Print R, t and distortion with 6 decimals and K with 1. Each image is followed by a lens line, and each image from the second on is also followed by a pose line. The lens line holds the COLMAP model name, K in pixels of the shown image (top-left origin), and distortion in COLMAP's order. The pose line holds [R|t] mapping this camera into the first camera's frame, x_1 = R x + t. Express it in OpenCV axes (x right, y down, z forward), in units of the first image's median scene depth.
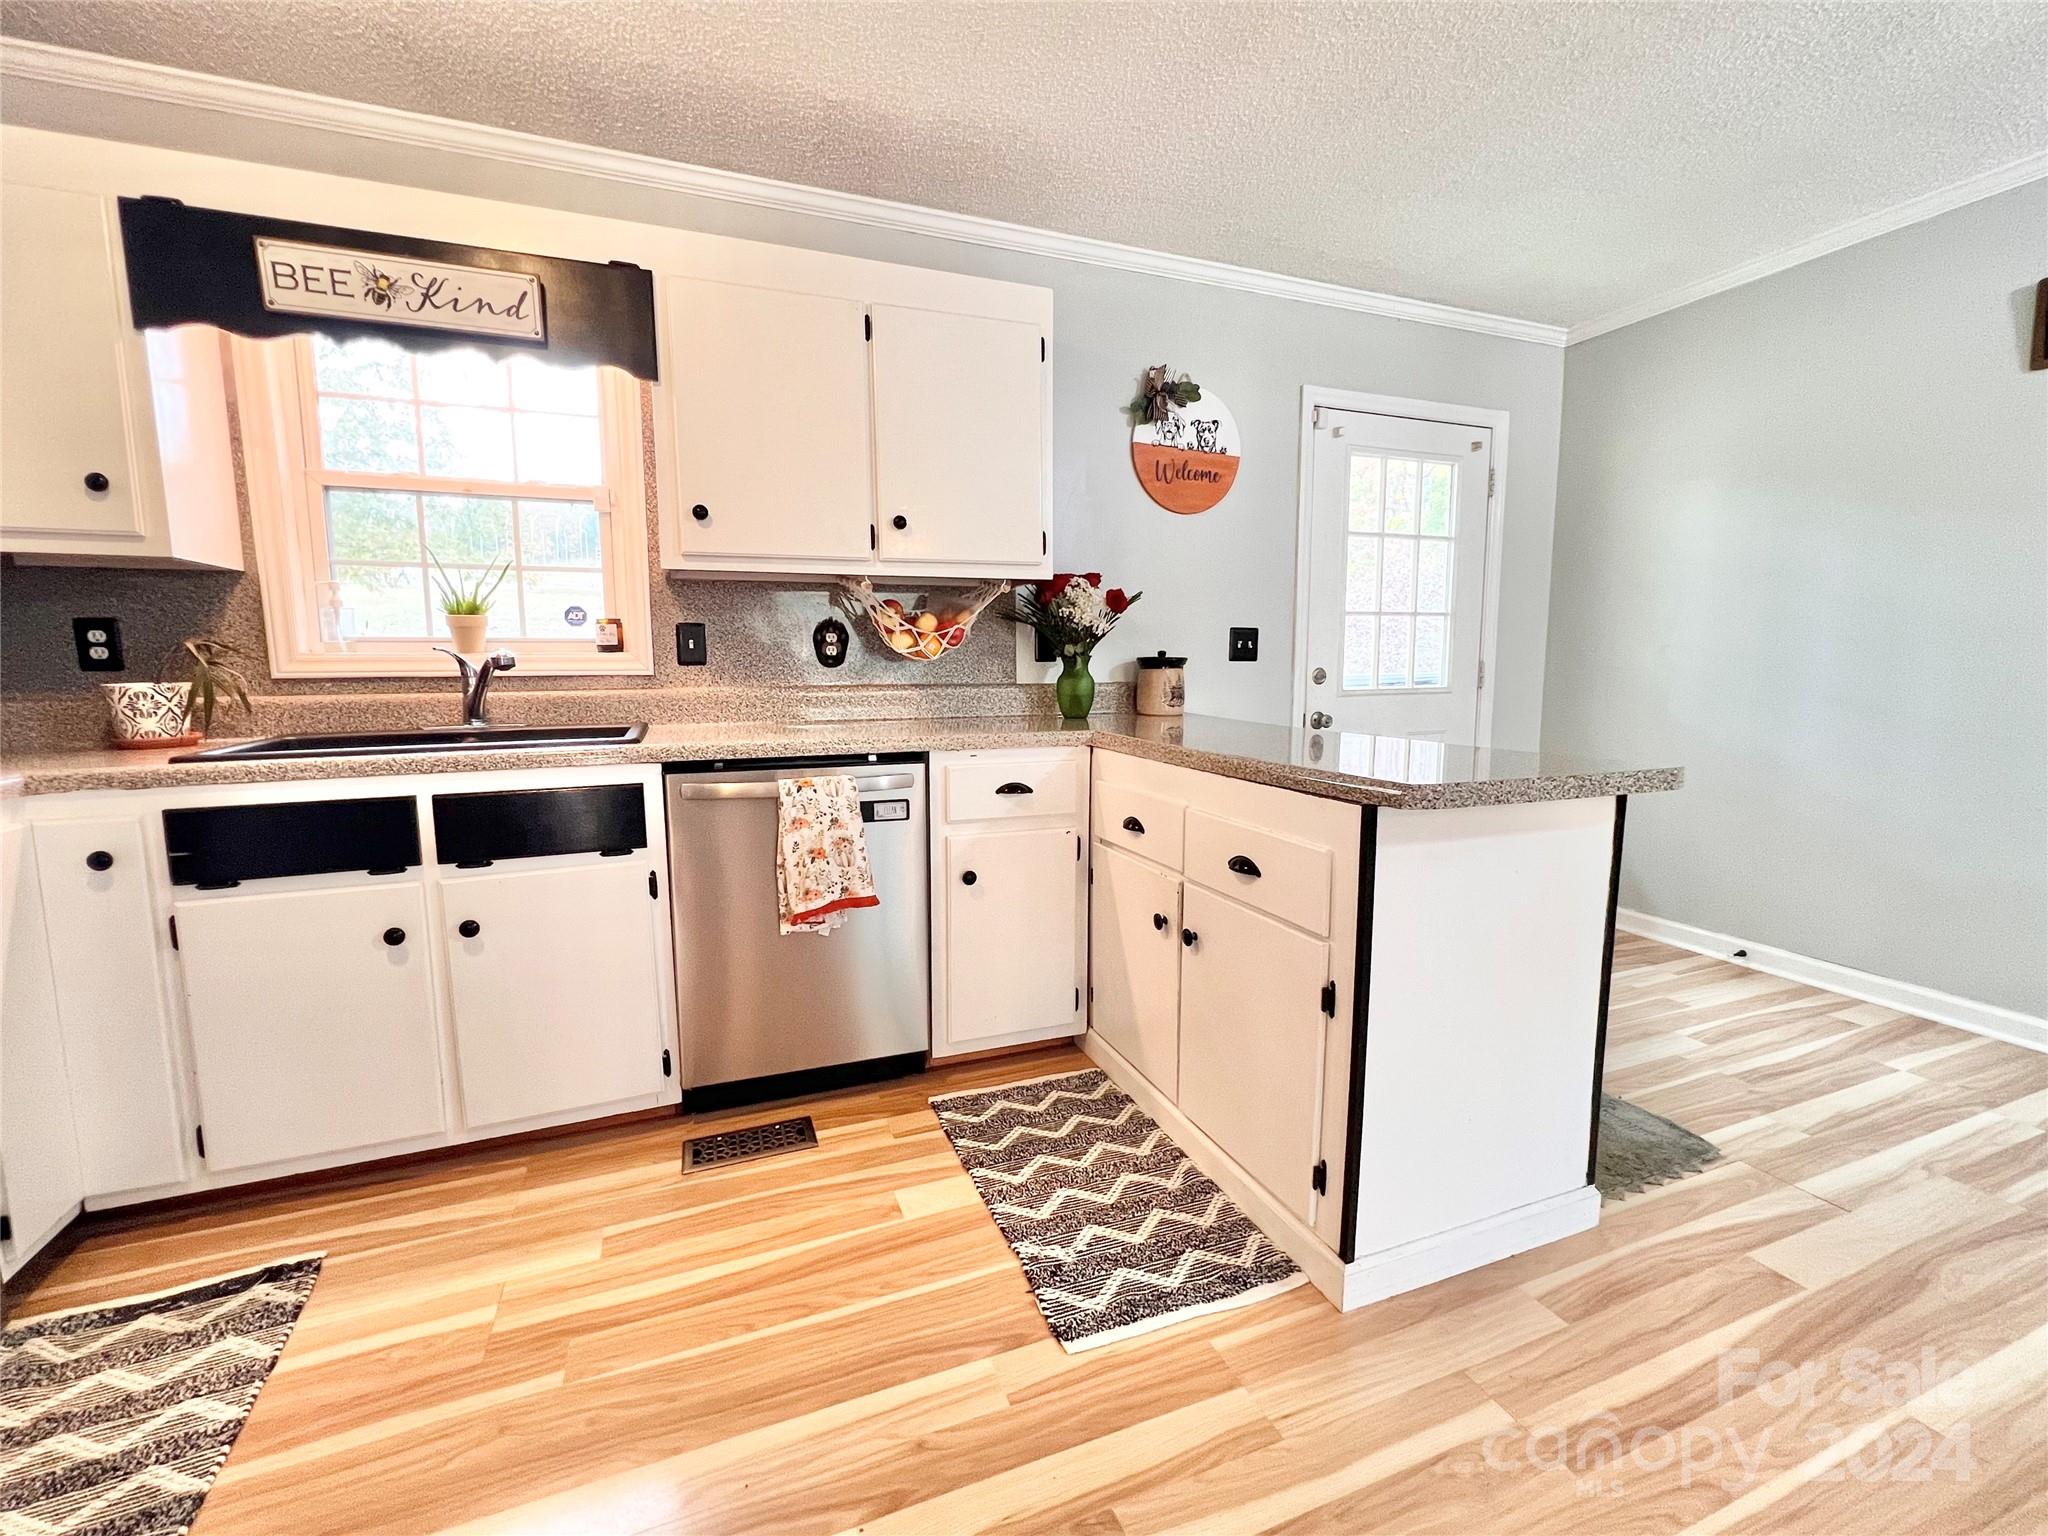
lens RADIAL K [[862.6, 0, 1019.6], [0, 862.6, 760.9], [0, 0, 1]] dist [-0.000522, 0.000101]
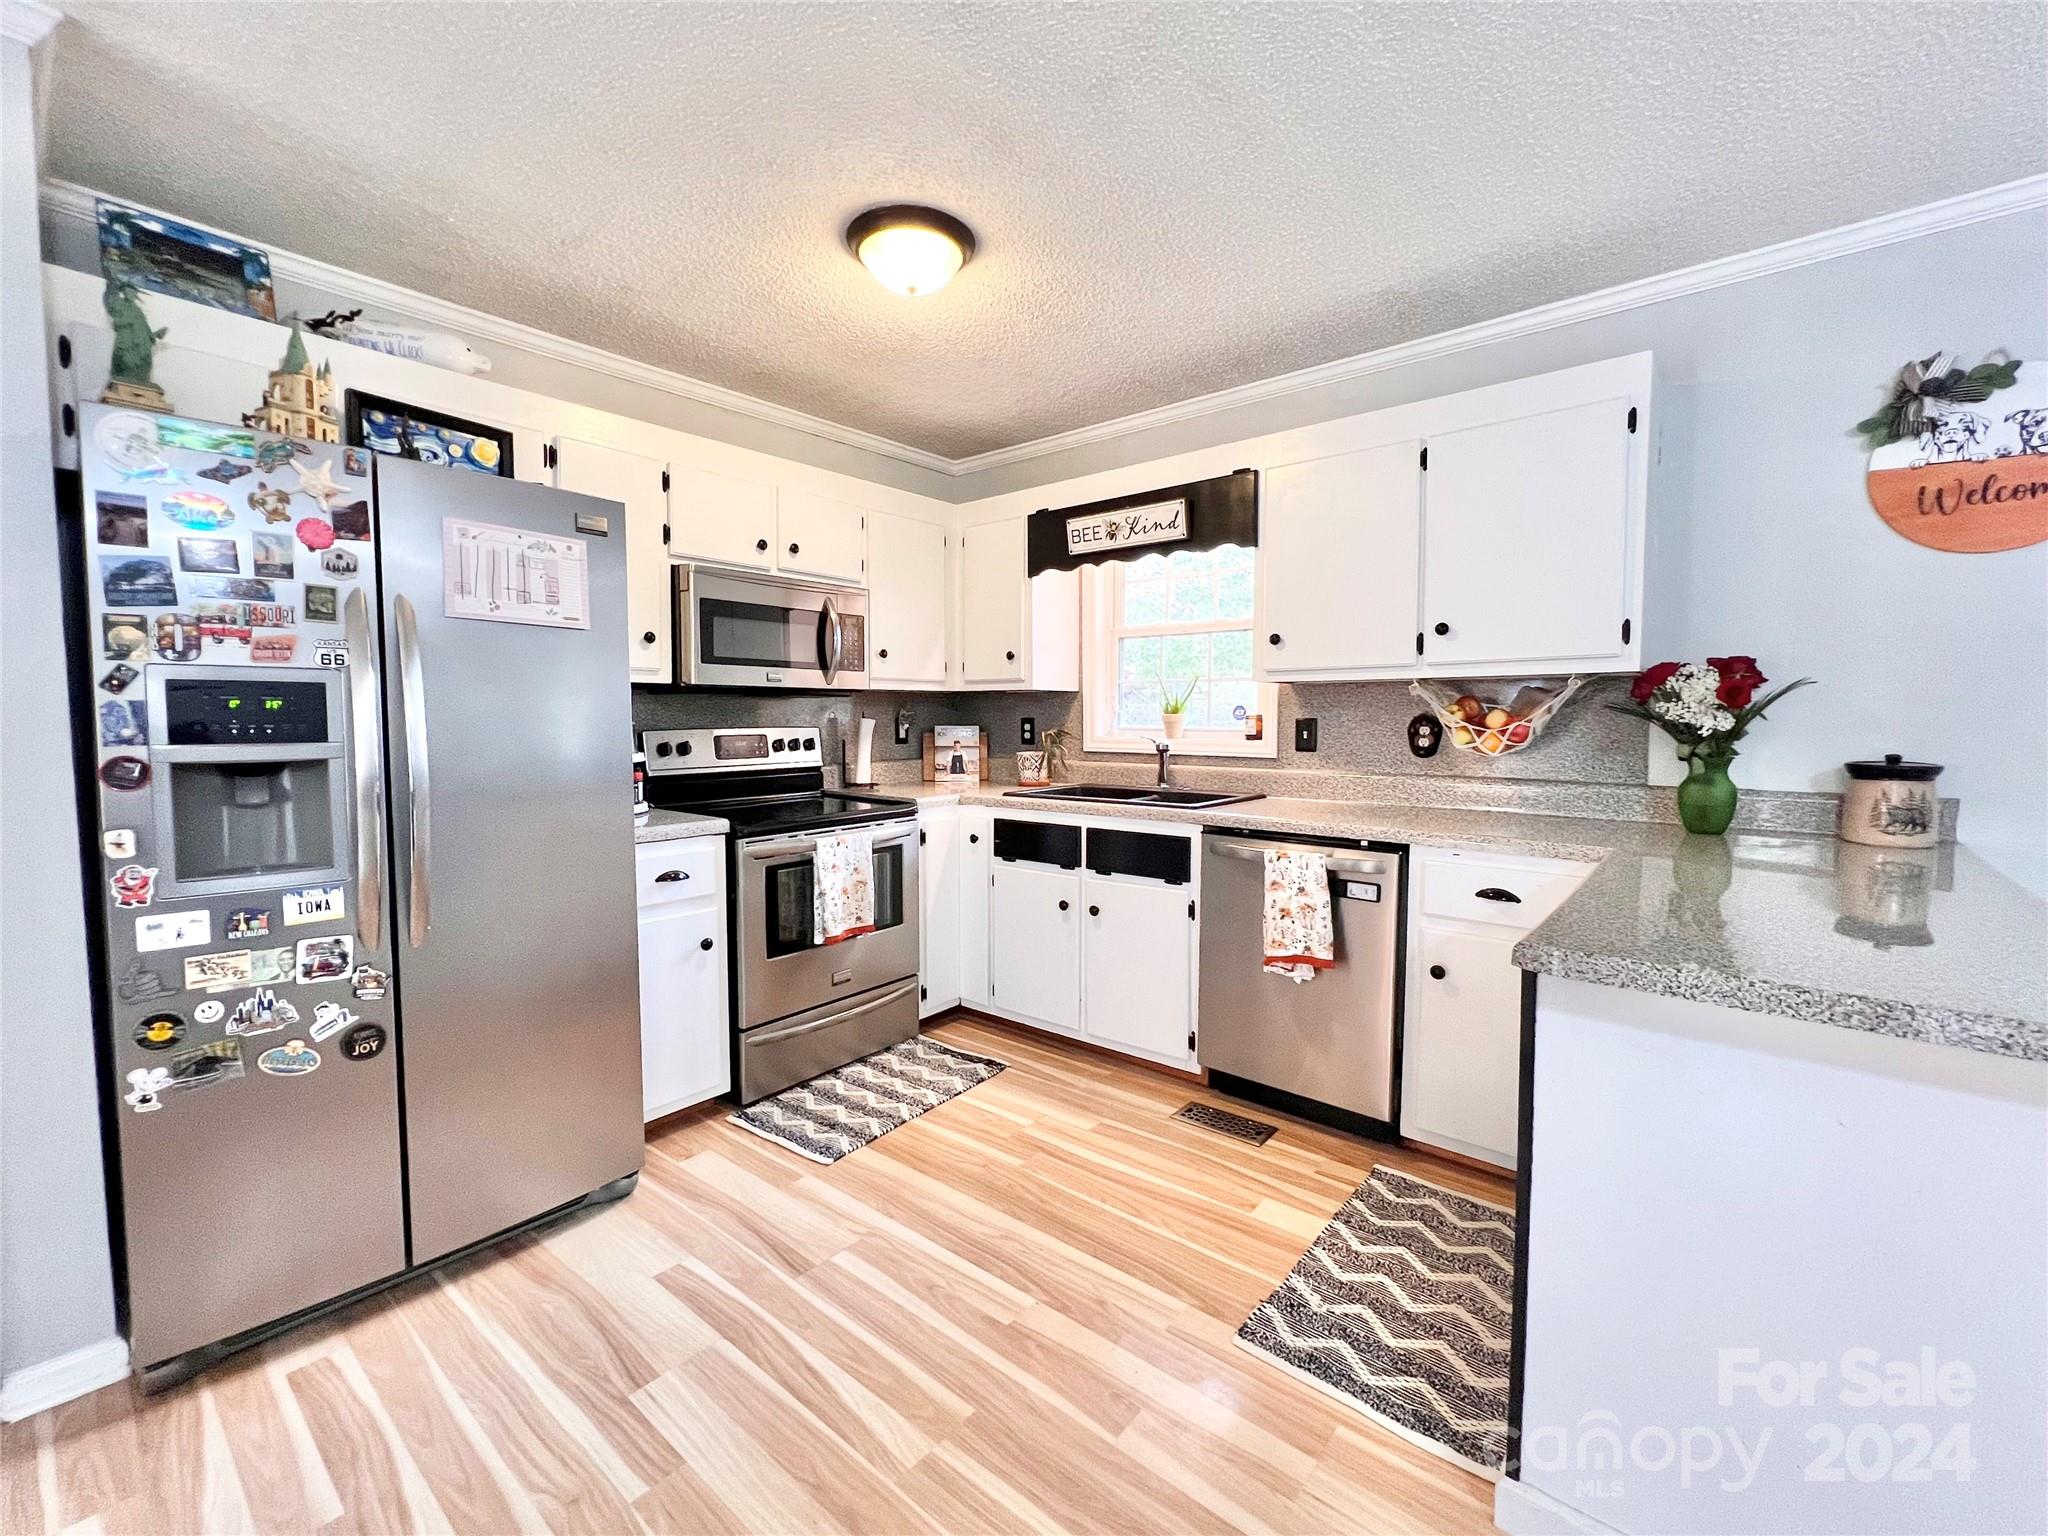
lens RADIAL K [[862.6, 0, 1019.6], [0, 862.6, 760.9], [0, 0, 1]] dist [-0.000522, 0.000101]
pose [[0.477363, 0.052529, -0.877135, 0.644248], [-0.106015, 0.994363, 0.001853, -0.069588], [0.872287, 0.092105, 0.480241, 0.051083]]
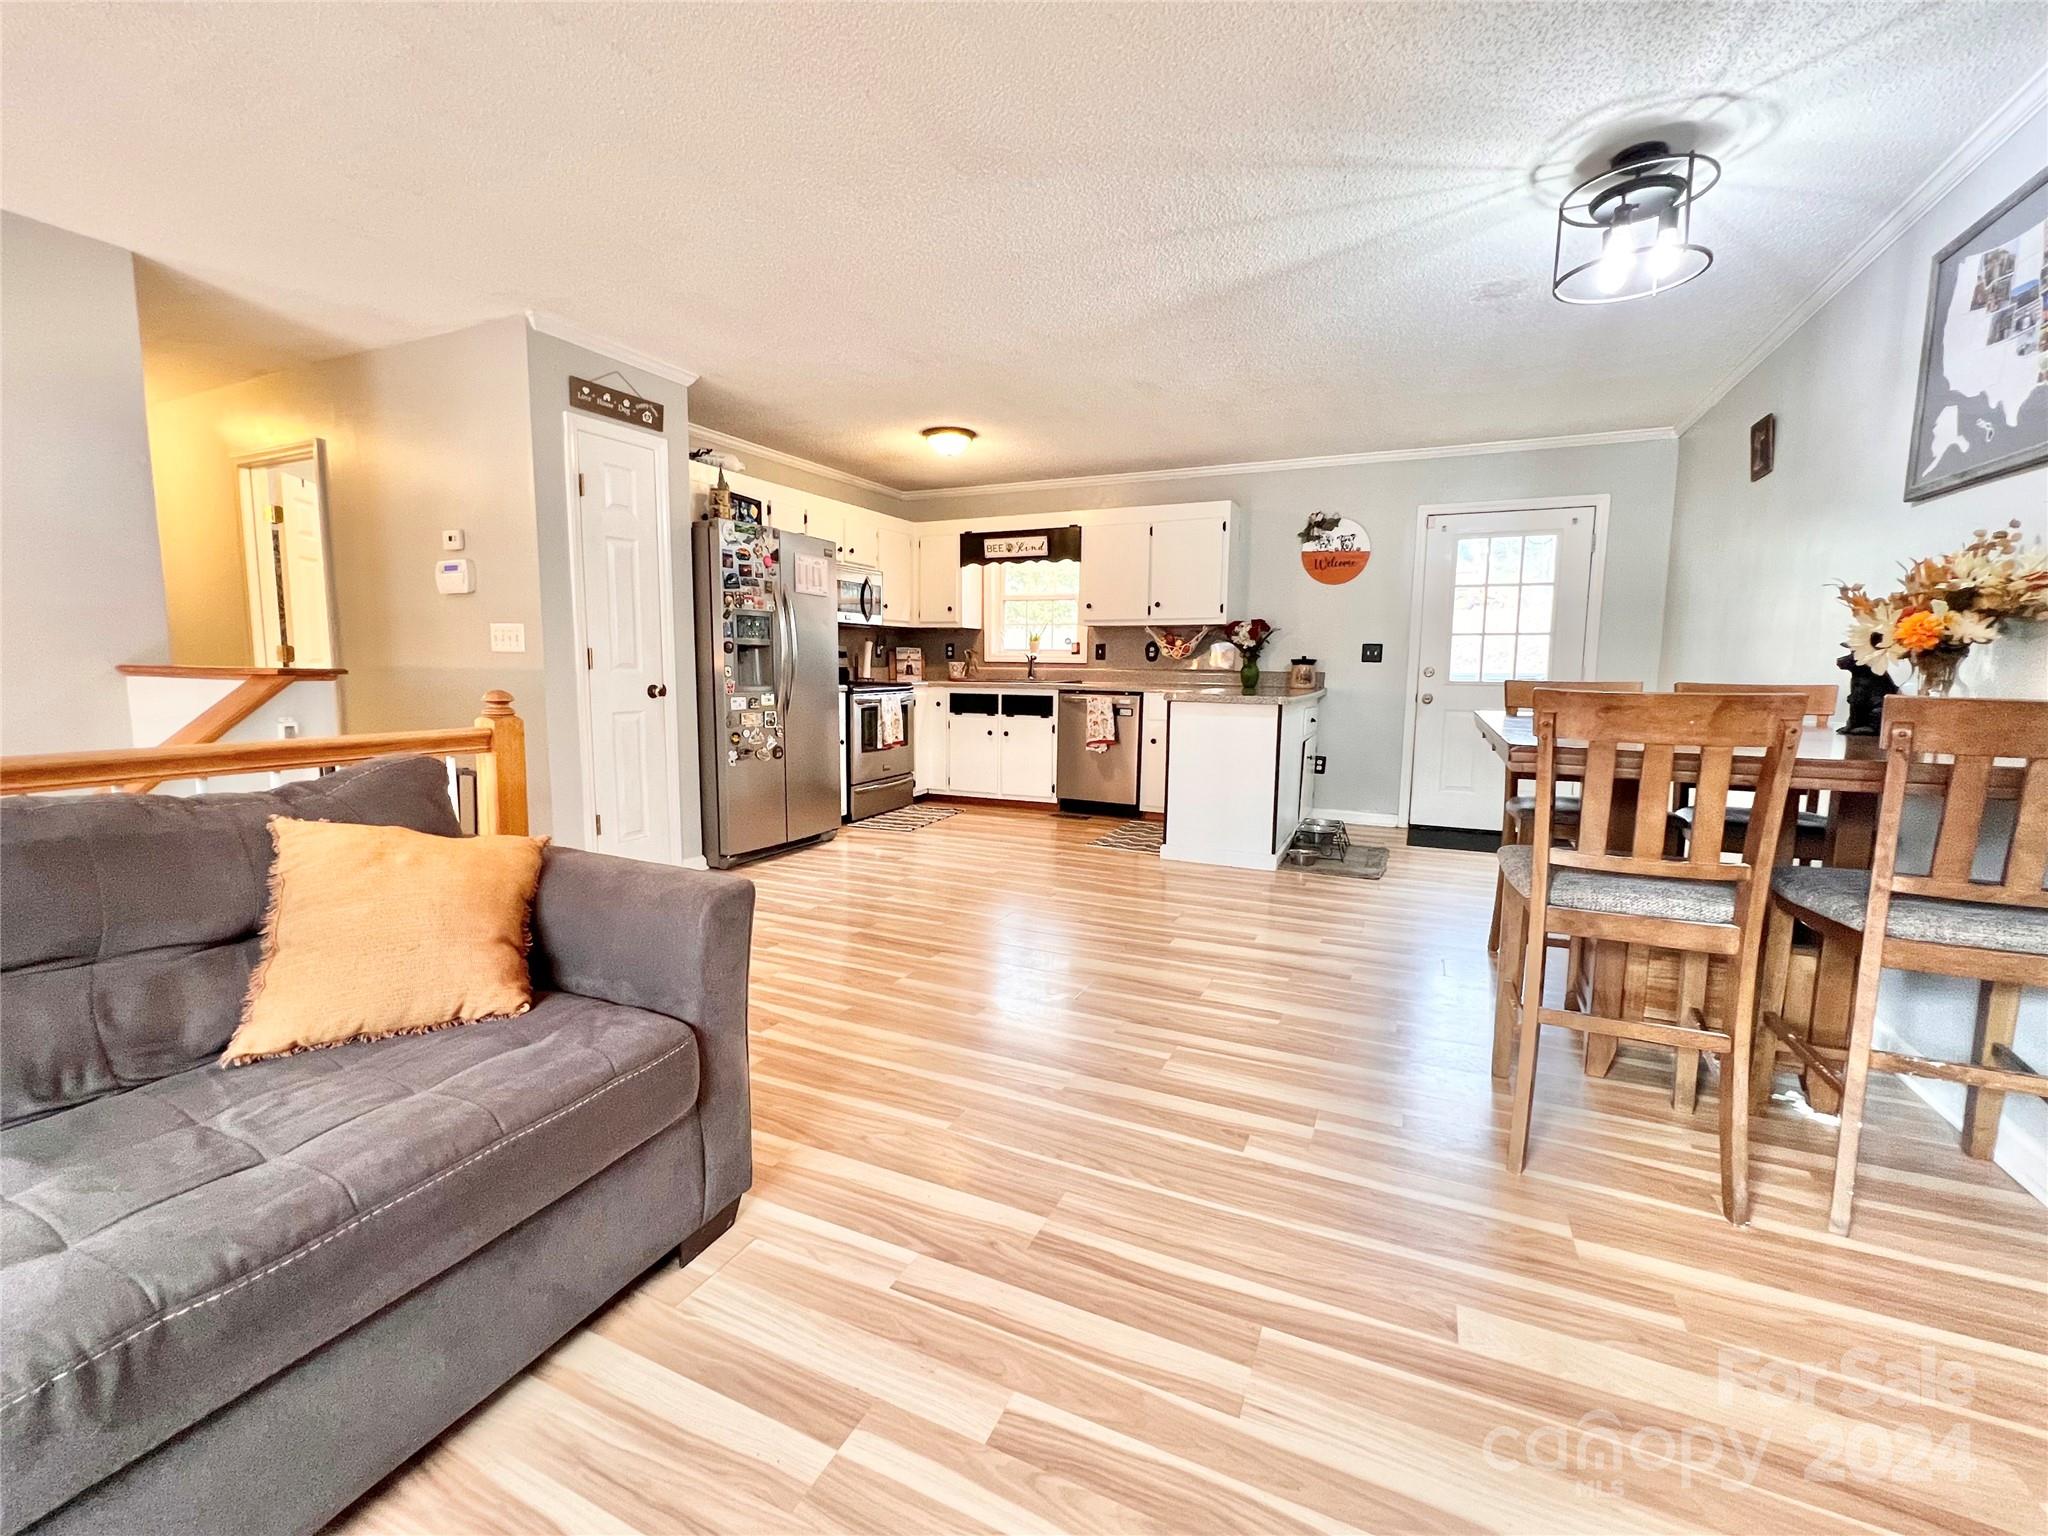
lens RADIAL K [[862.6, 0, 1019.6], [0, 862.6, 760.9], [0, 0, 1]] dist [-0.000522, 0.000101]
pose [[0.687117, 0.096120, -0.720161, 1.691678], [-0.100592, 0.994250, 0.036726, 0.151842], [0.719550, 0.047207, 0.692835, -1.204154]]
